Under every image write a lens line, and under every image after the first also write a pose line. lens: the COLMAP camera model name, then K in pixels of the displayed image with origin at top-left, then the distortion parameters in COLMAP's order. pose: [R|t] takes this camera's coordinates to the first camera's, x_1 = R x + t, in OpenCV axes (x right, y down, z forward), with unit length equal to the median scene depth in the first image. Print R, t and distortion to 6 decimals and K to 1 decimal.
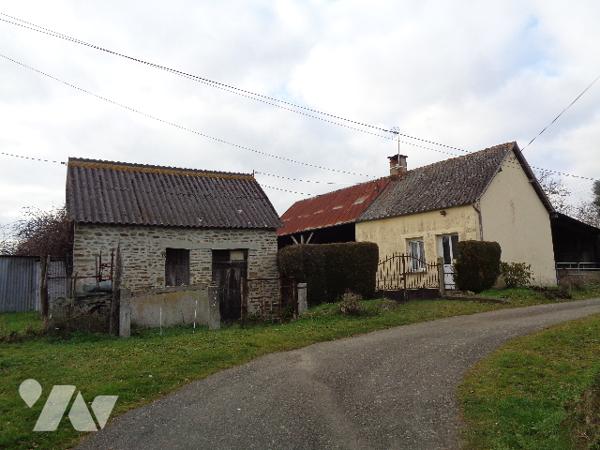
lens RADIAL K [[448.0, 0, 299.1], [0, 448.0, 226.6], [0, 0, 1]] dist [0.000122, -0.001461]
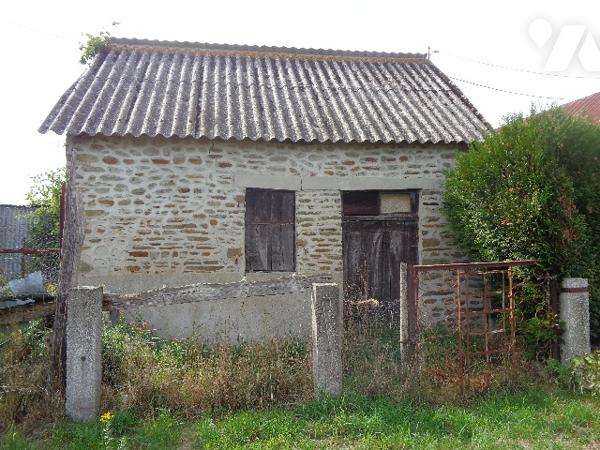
lens RADIAL K [[448.0, 0, 300.3], [0, 448.0, 225.1], [0, 0, 1]] dist [0.000122, -0.001461]
pose [[0.934259, 0.011572, -0.356407, -0.070339], [0.024270, 0.995092, 0.095929, 0.043629], [0.355768, -0.098272, 0.929393, 0.577381]]
